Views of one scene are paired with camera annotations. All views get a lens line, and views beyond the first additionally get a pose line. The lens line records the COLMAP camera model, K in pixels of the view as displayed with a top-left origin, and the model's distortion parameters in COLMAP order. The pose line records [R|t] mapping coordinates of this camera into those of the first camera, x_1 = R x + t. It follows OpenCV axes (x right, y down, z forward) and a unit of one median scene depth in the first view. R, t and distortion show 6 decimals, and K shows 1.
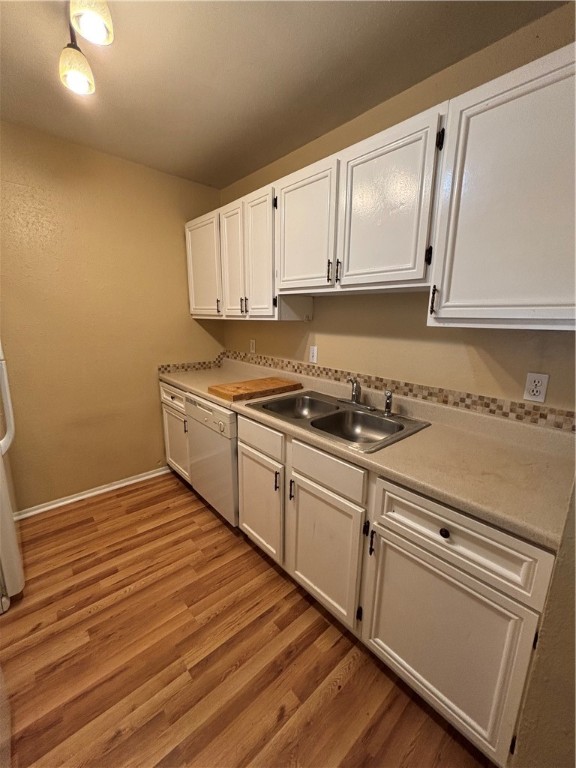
lens RADIAL K [[311.2, 0, 286.1], [0, 311.2, 385.5], [0, 0, 1]] dist [0.000409, -0.000358]
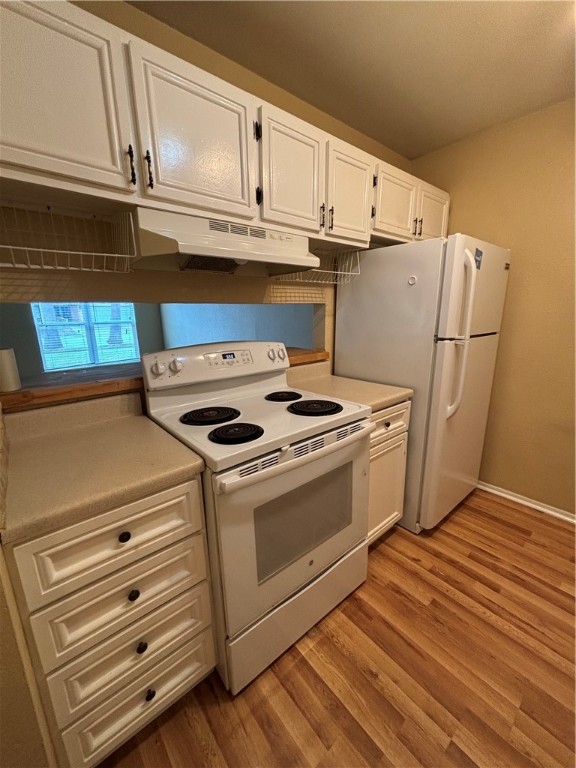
lens RADIAL K [[311.2, 0, 286.5], [0, 311.2, 383.7], [0, 0, 1]] dist [0.000409, -0.000358]
pose [[-0.029753, 0.211114, -0.977008, 0.218141], [-0.207584, 0.954826, 0.212642, -0.022827], [0.977765, 0.209138, 0.015415, 0.307421]]
